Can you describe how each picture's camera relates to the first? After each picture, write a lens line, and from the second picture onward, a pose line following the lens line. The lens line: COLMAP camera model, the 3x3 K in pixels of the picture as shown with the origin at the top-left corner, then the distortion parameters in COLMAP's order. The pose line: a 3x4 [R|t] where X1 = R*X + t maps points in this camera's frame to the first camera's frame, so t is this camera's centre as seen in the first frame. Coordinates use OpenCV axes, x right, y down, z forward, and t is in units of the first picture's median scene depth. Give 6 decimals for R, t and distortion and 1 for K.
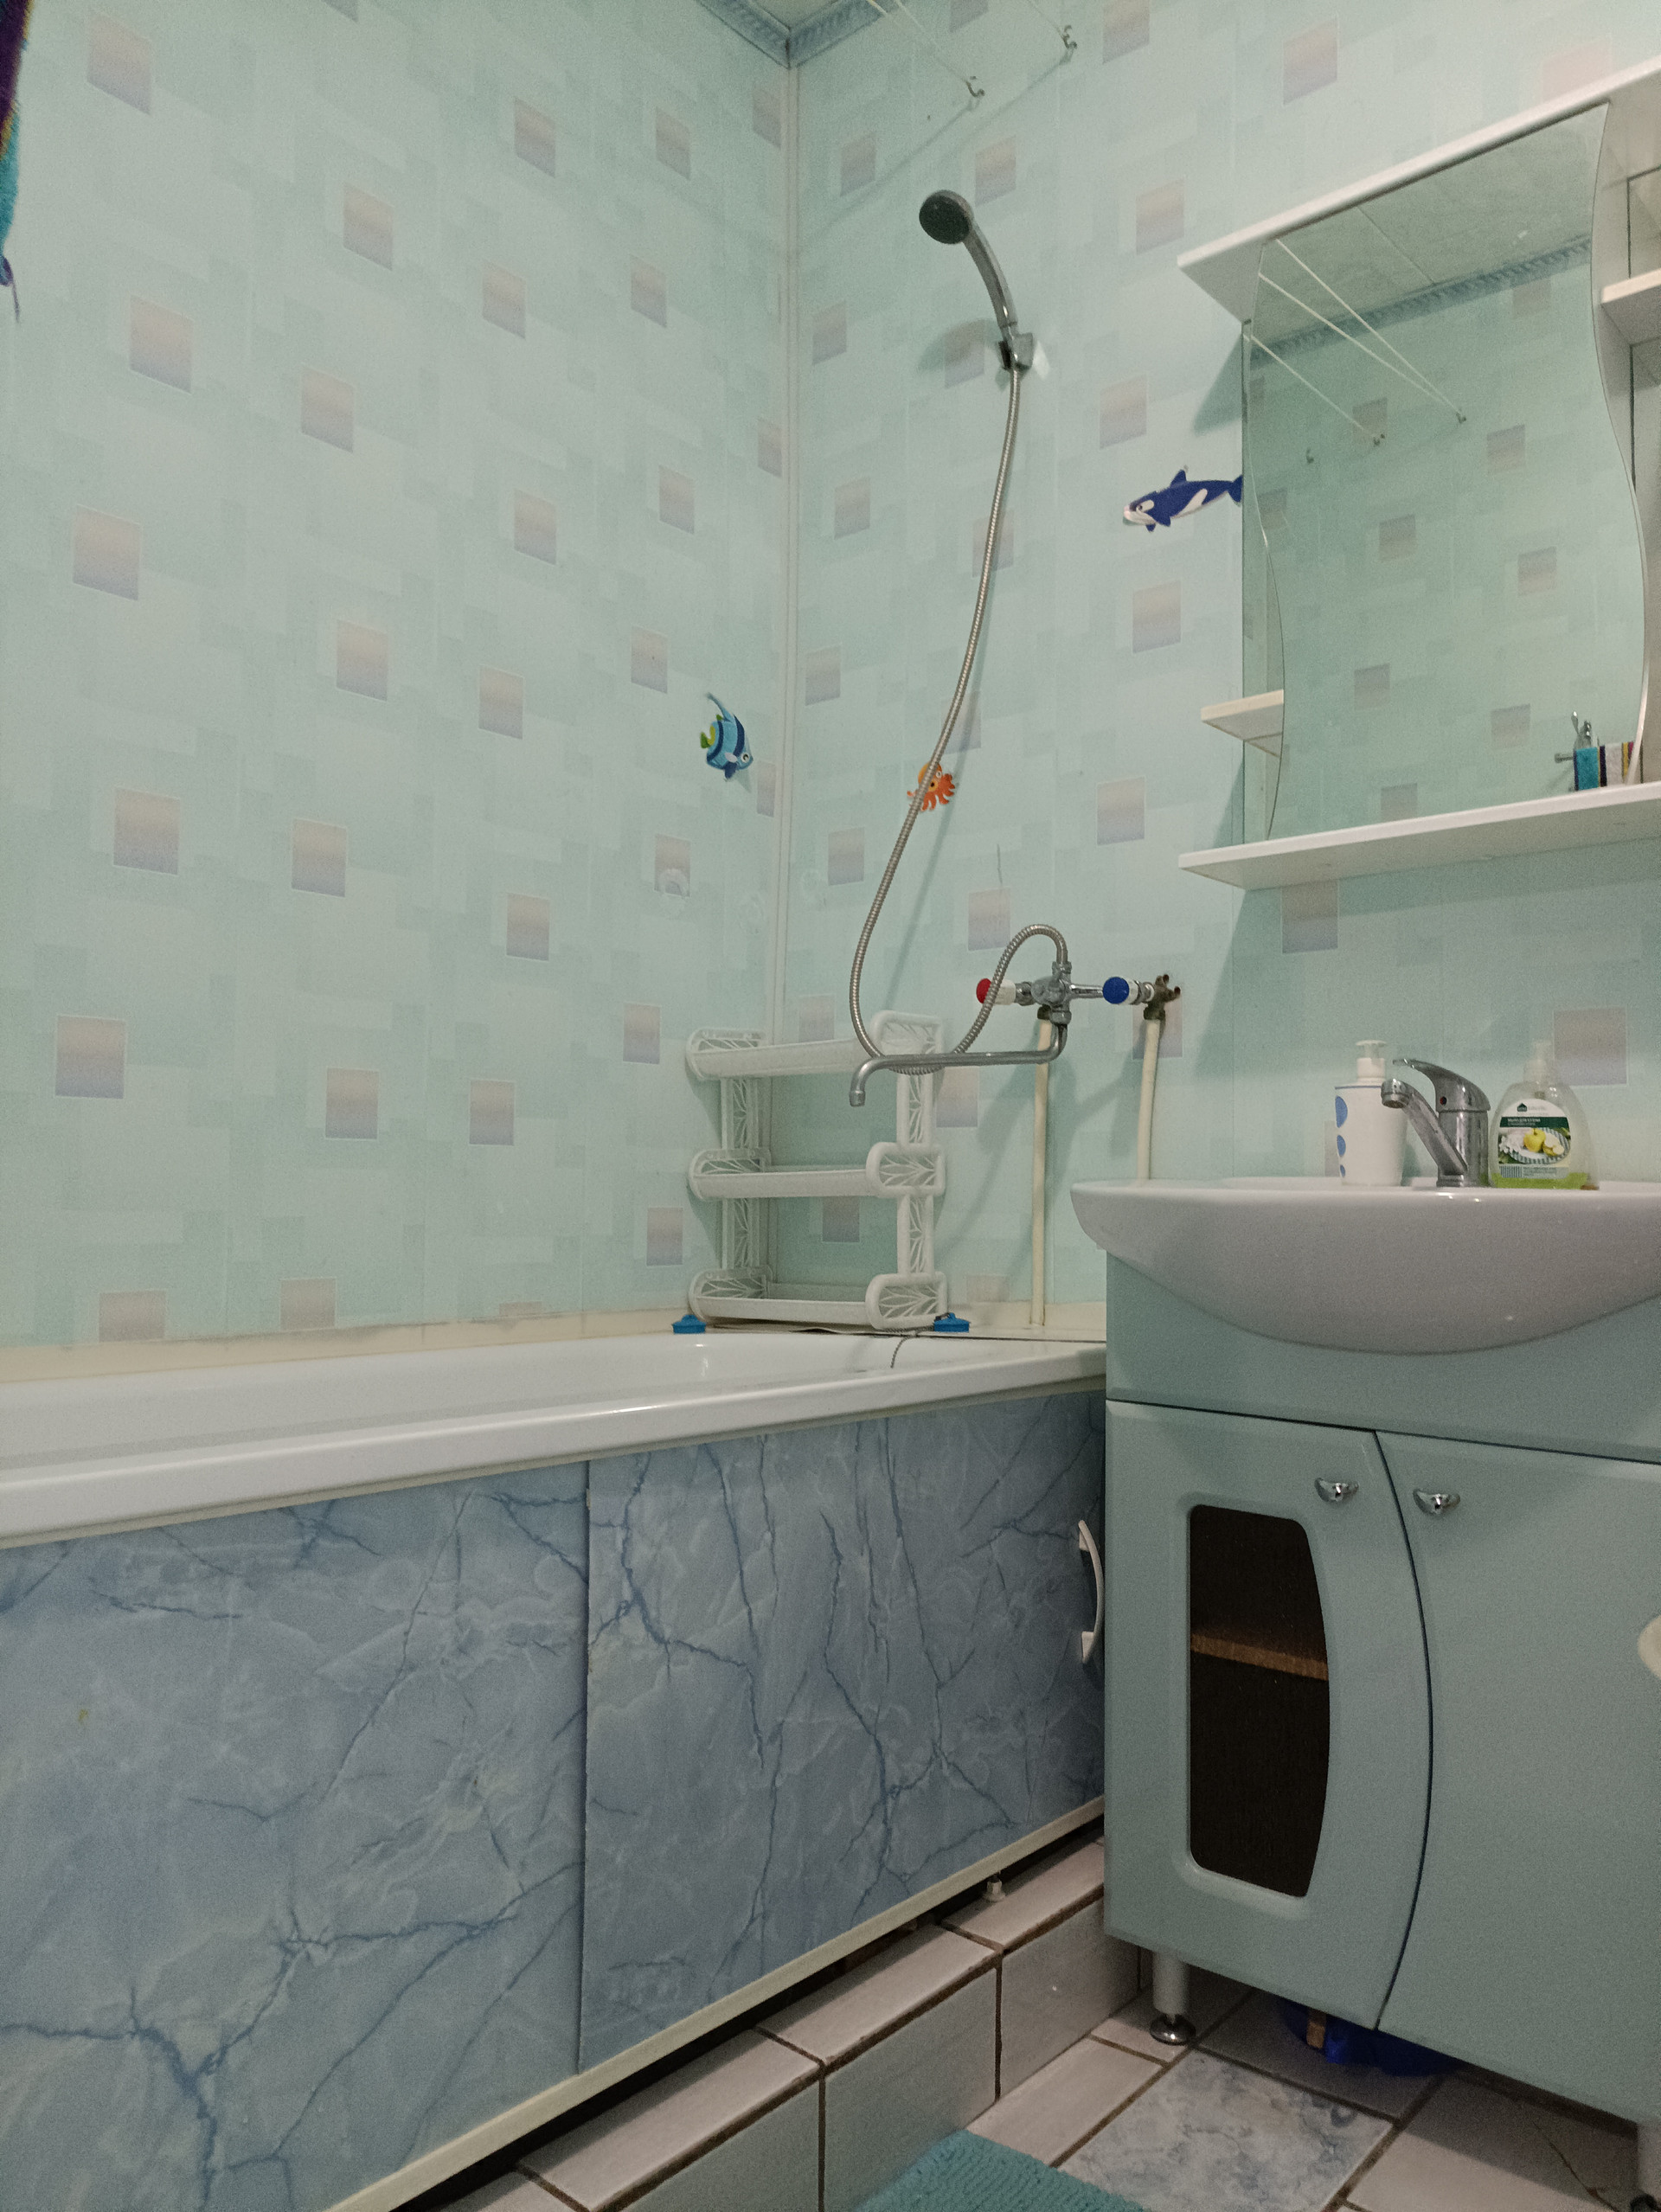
lens RADIAL K [[1638.2, 0, 826.5], [0, 1638.2, 1125.7], [0, 0, 1]] dist [0.051141, -0.044675]
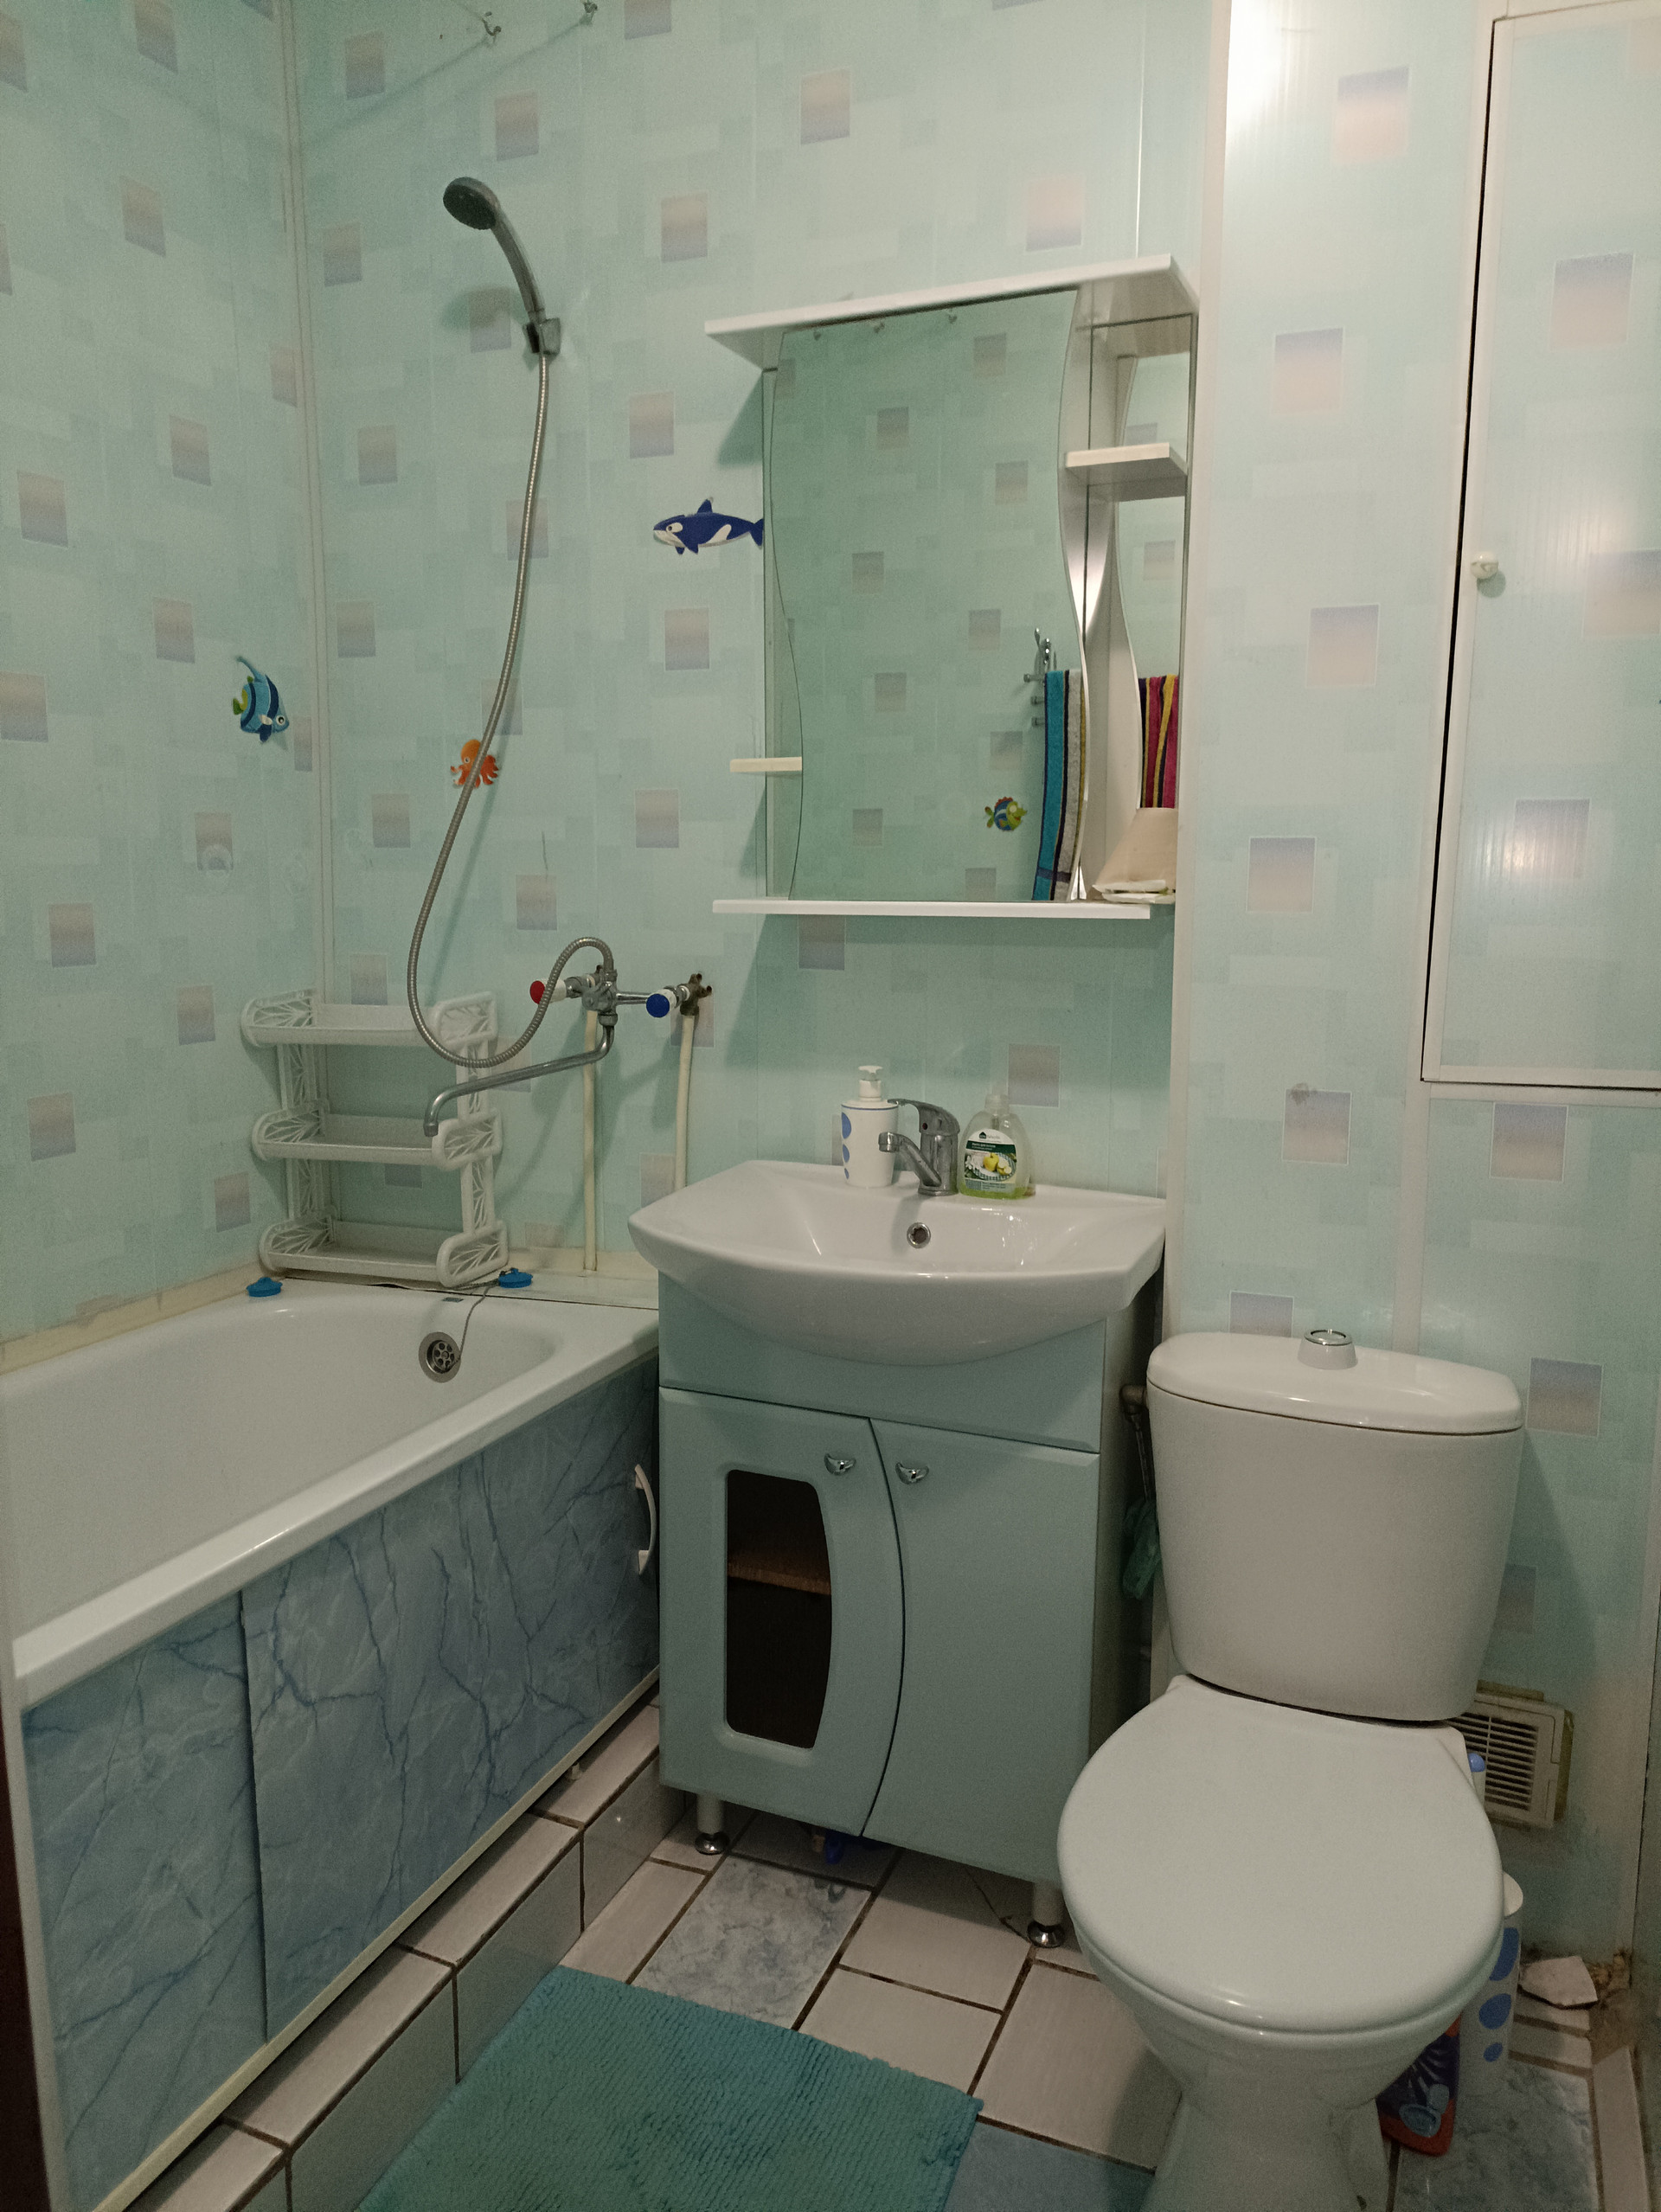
lens RADIAL K [[1638.2, 0, 839.6], [0, 1638.2, 1114.7], [0, 0, 1]] dist [0.051141, -0.044675]
pose [[0.952592, -0.052870, 0.299621, -0.053439], [-0.011963, 0.977516, 0.210521, -0.279022], [-0.304015, -0.204125, 0.930542, -0.120286]]
